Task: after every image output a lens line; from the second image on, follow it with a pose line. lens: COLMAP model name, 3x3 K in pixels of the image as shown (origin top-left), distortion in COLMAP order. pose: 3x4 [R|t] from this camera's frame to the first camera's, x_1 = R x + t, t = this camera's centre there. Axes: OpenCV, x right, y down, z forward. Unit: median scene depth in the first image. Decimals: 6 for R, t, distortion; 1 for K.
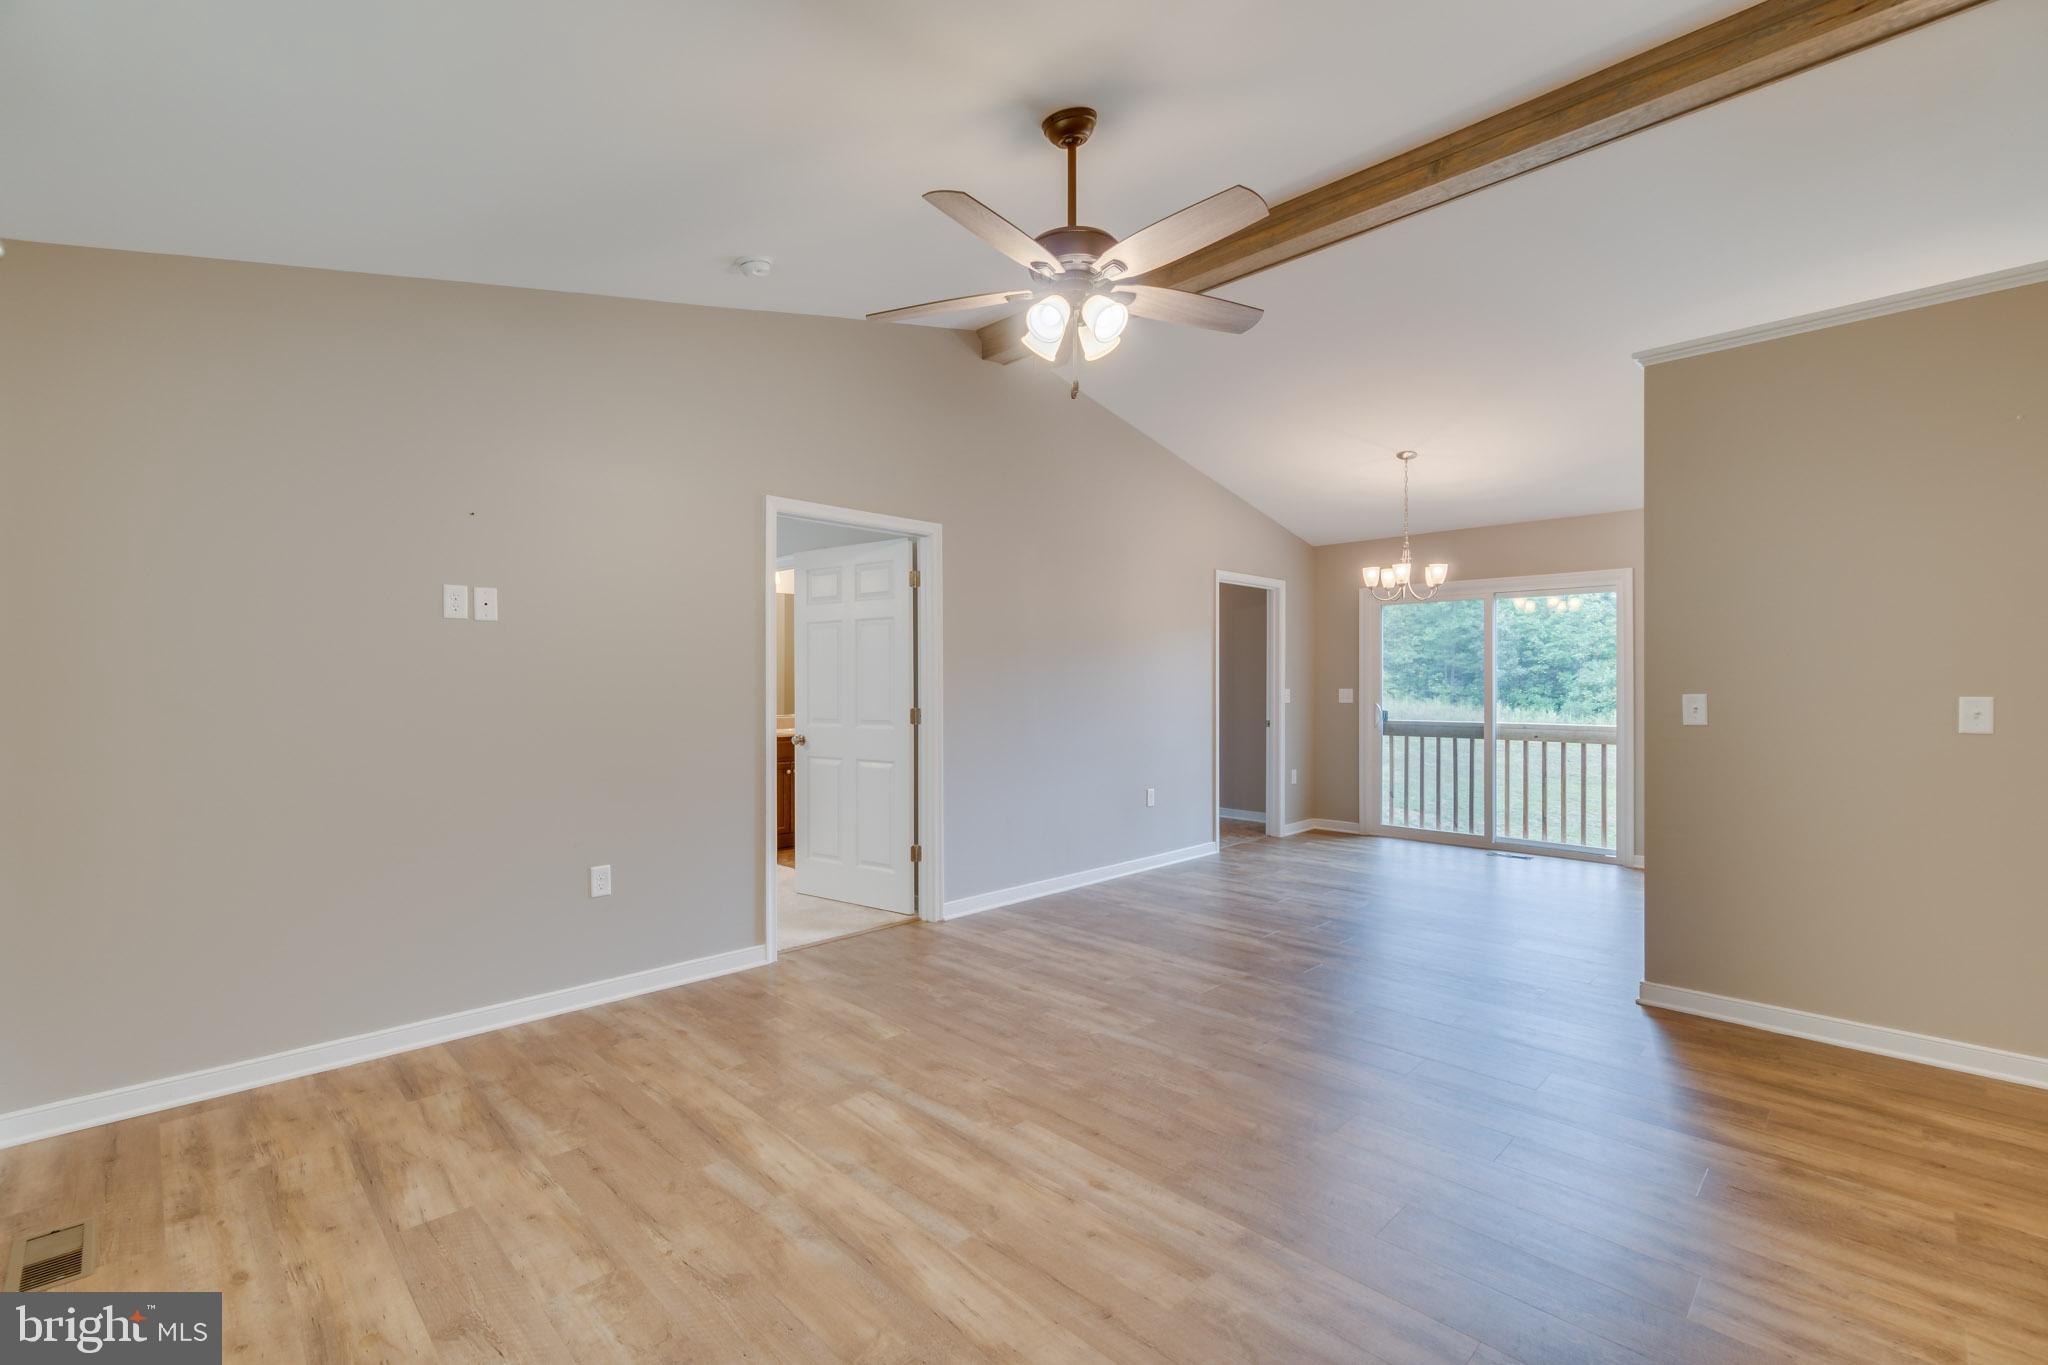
lens RADIAL K [[886.9, 0, 1023.7], [0, 886.9, 684.2], [0, 0, 1]] dist [0.000582, 0.000145]
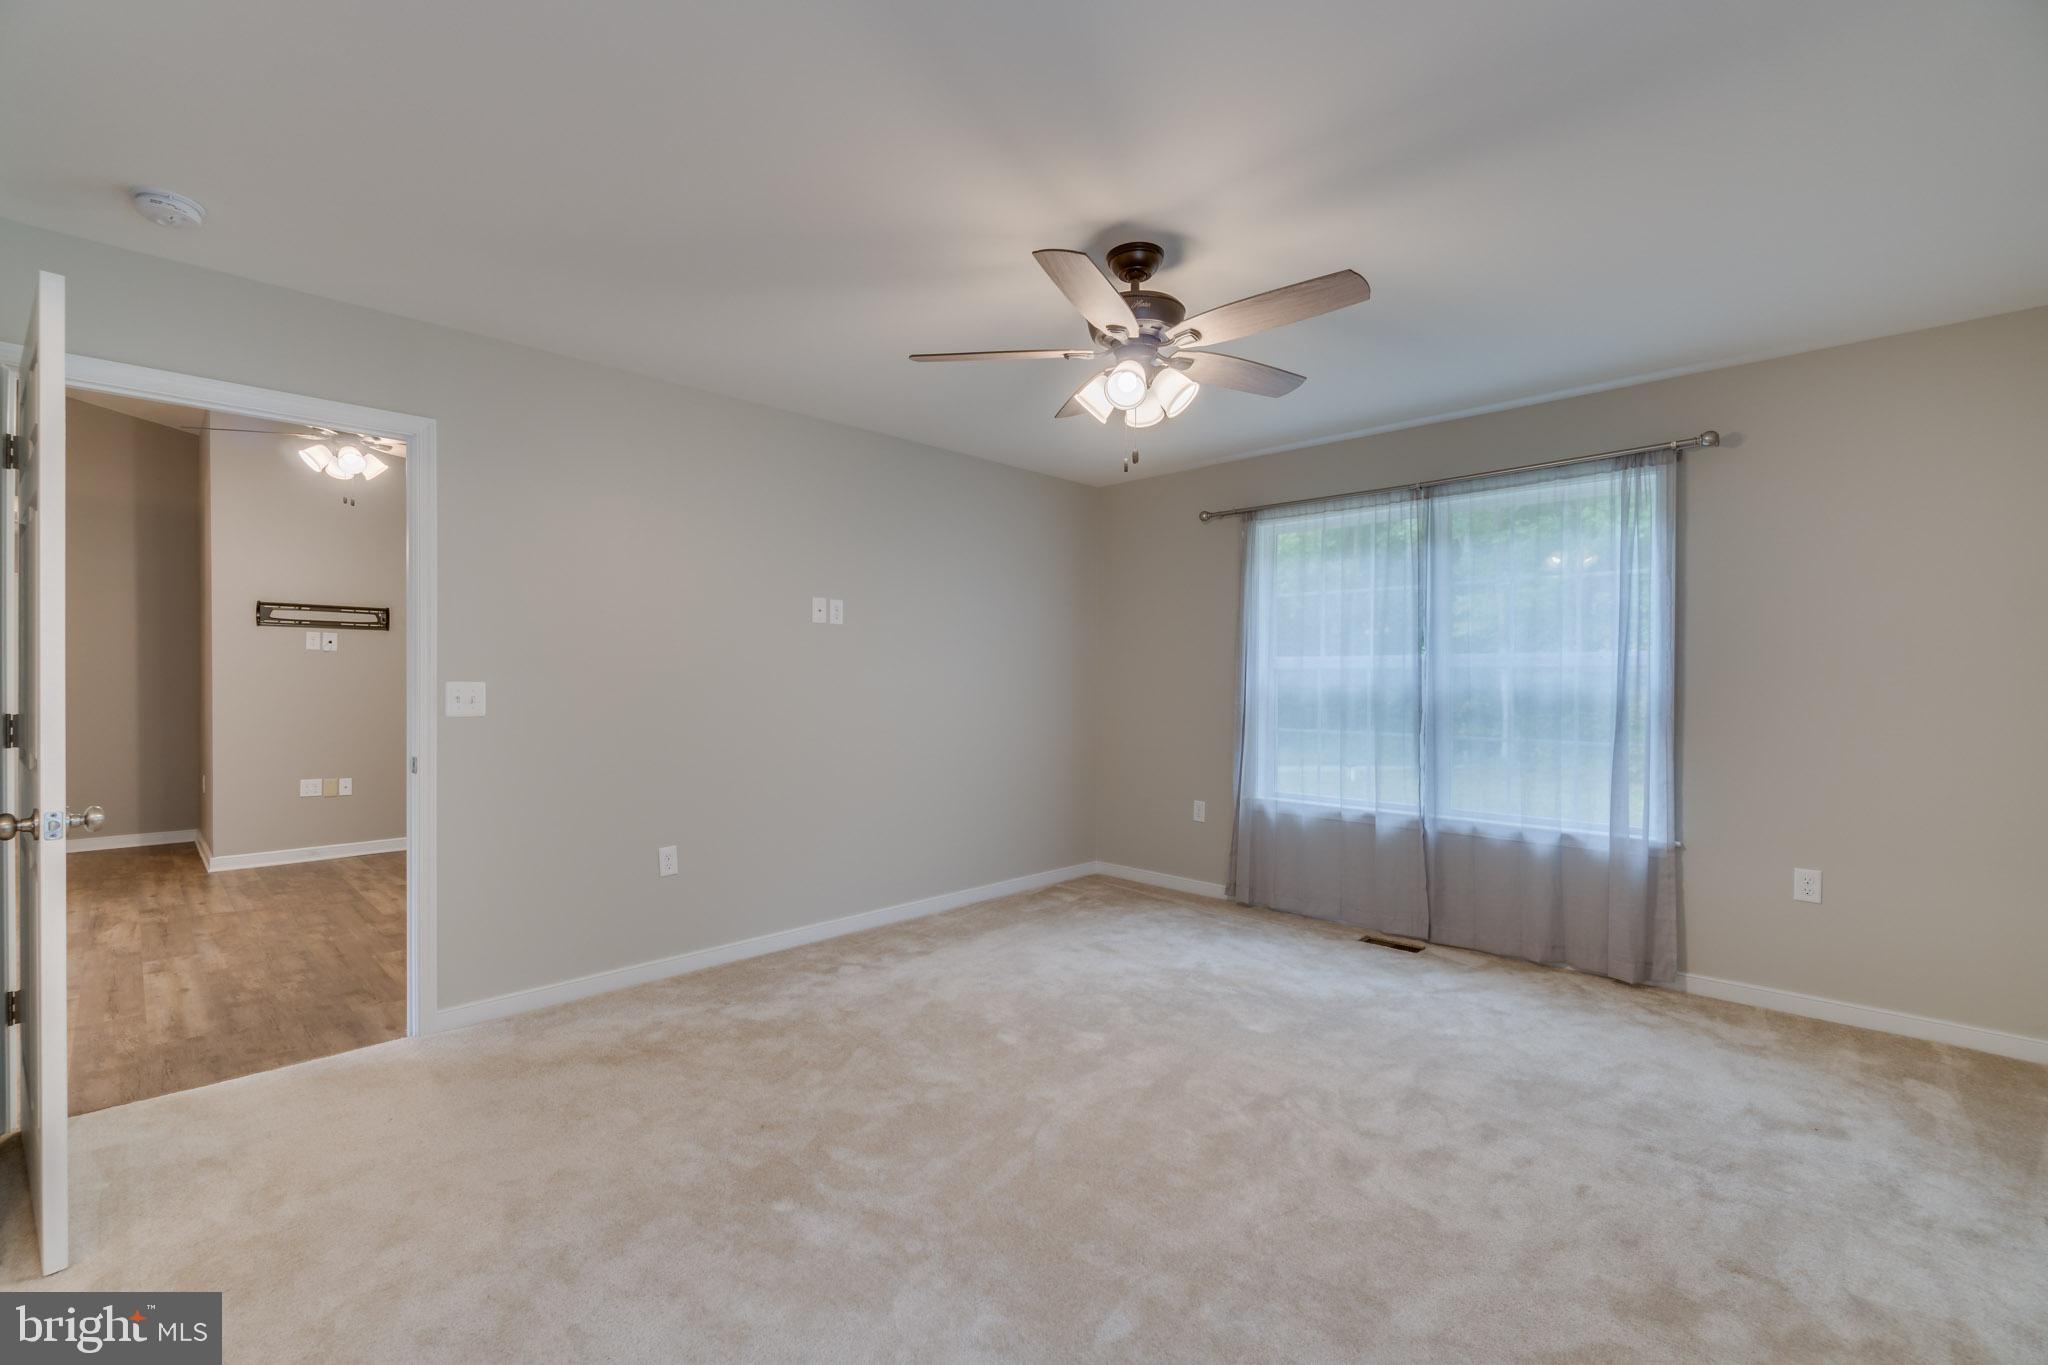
lens RADIAL K [[886.9, 0, 1016.3], [0, 886.9, 687.3], [0, 0, 1]] dist [0.000582, 0.000145]
pose [[-0.999957, -0.000448, -0.009252, -0.863245], [-0.000537, 0.999953, 0.009651, 0.013816], [0.009247, 0.009656, -0.999911, 1.929177]]
